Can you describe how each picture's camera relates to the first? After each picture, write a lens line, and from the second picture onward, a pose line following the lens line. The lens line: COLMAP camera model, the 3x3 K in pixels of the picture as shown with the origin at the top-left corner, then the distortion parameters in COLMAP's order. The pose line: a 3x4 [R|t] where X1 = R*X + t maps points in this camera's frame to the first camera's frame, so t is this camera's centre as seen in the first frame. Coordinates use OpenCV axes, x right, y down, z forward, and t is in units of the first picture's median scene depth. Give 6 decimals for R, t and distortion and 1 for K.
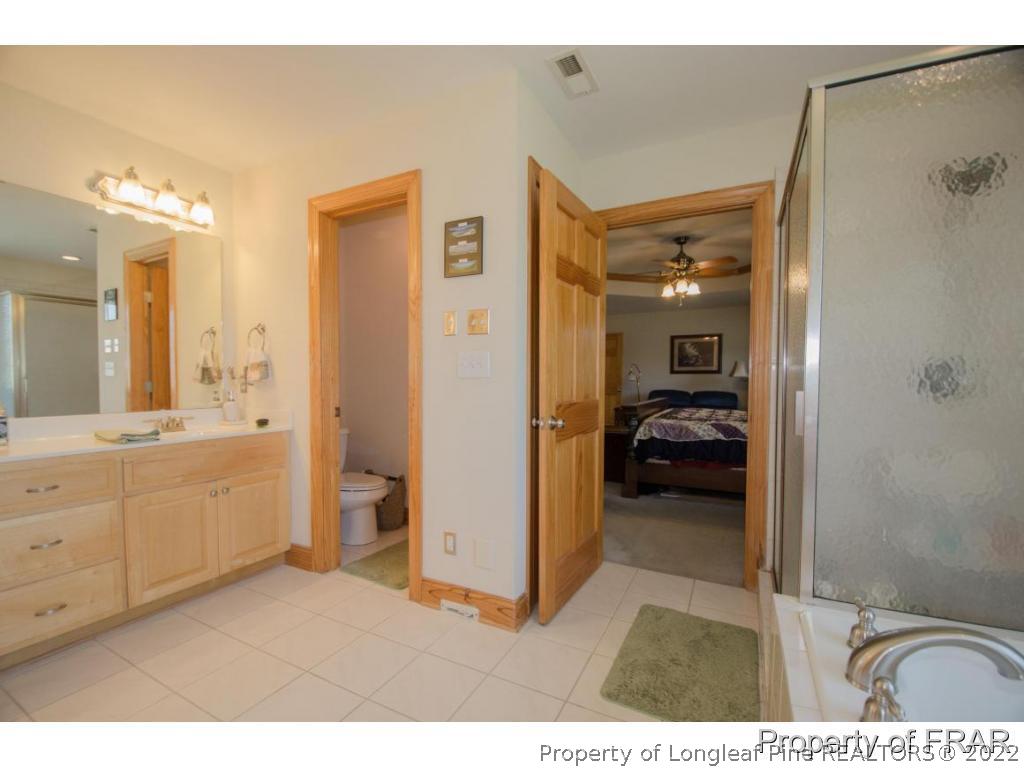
lens RADIAL K [[444.3, 0, 507.0], [0, 444.3, 394.8], [0, 0, 1]] dist [-0.000676, -0.012926]
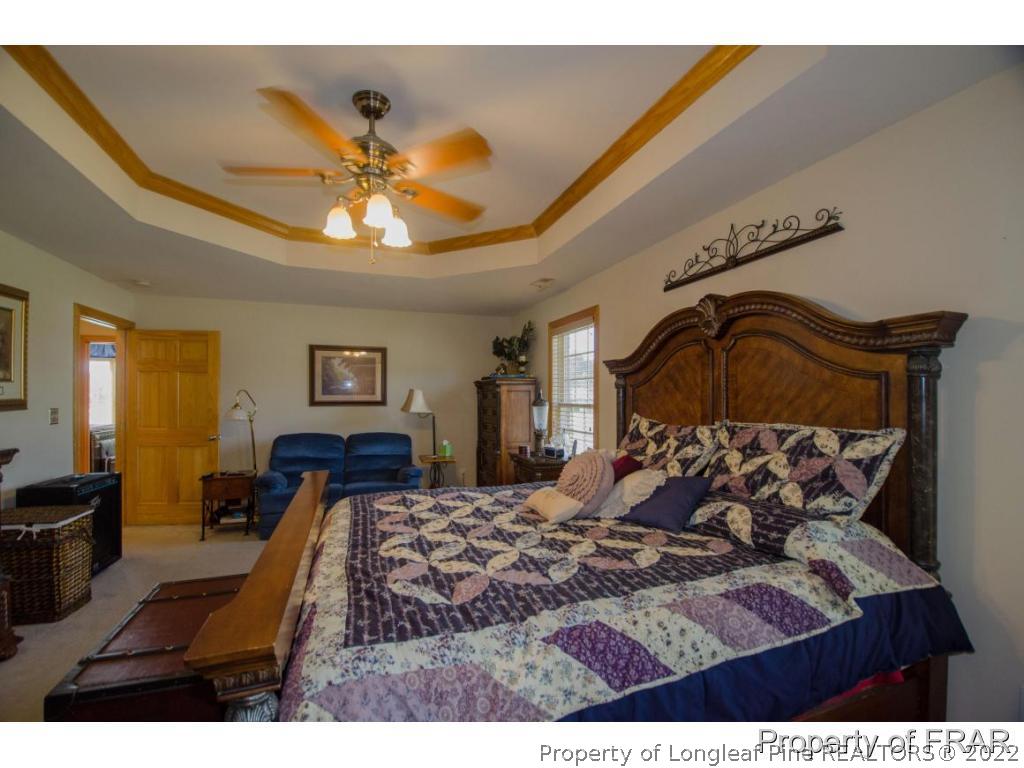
lens RADIAL K [[444.3, 0, 514.7], [0, 444.3, 402.1], [0, 0, 1]] dist [-0.000676, -0.012926]
pose [[0.674986, -0.005701, 0.737809, 0.109945], [0.023615, 0.999625, -0.013880, -0.039256], [-0.737453, 0.026792, 0.674867, 0.390464]]
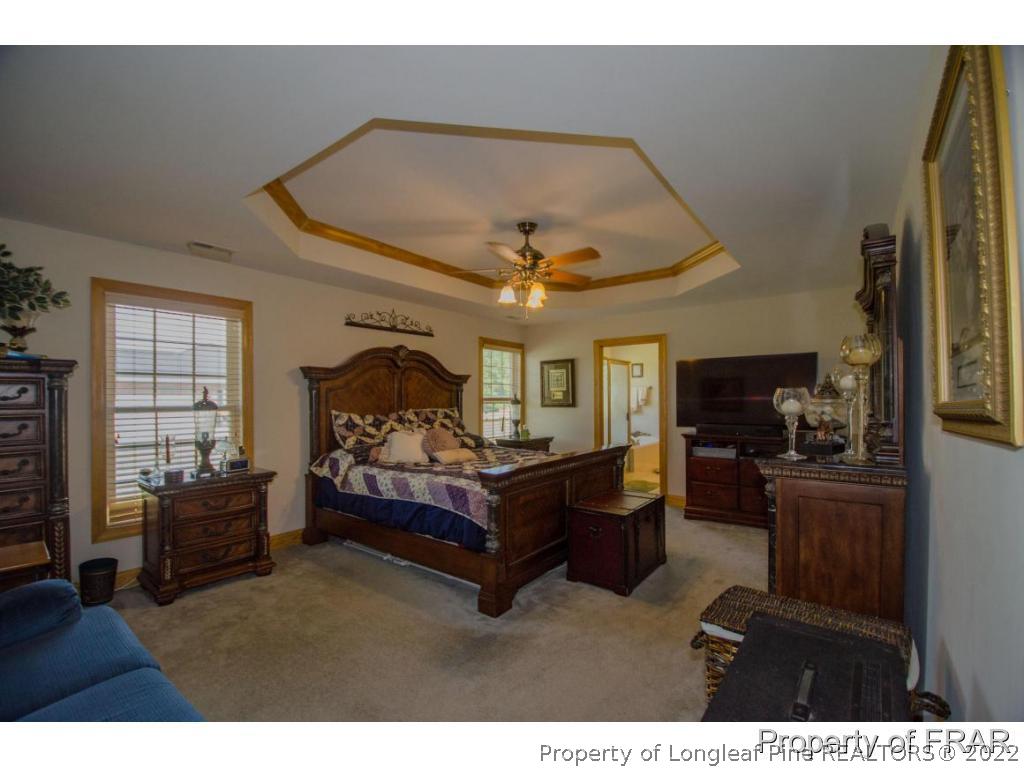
lens RADIAL K [[444.3, 0, 510.8], [0, 444.3, 388.3], [0, 0, 1]] dist [-0.000676, -0.012926]
pose [[-0.985294, -0.000846, 0.170865, 0.180262], [0.002879, 0.999764, 0.021552, -0.069036], [-0.170843, 0.021727, -0.985059, 1.054497]]
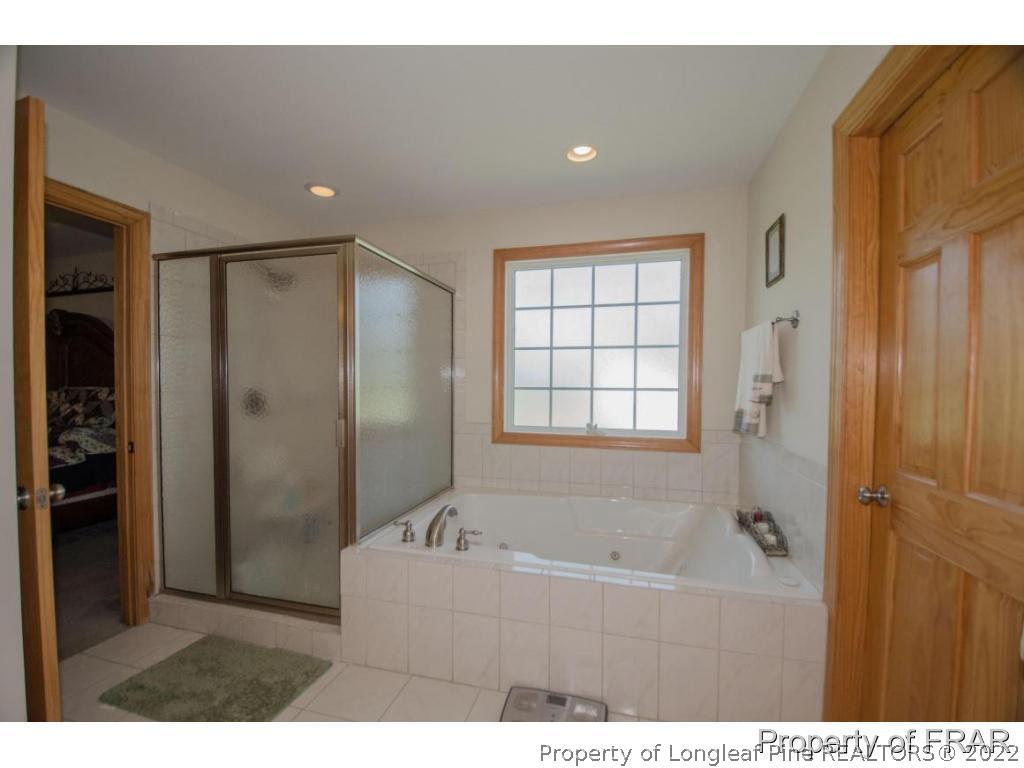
lens RADIAL K [[444.3, 0, 506.9], [0, 444.3, 395.0], [0, 0, 1]] dist [-0.000676, -0.012926]
pose [[-0.214328, -0.025384, 0.976432, -0.157366], [0.030965, 0.998983, 0.032767, -0.019581], [-0.976271, 0.037258, -0.213324, 0.114147]]
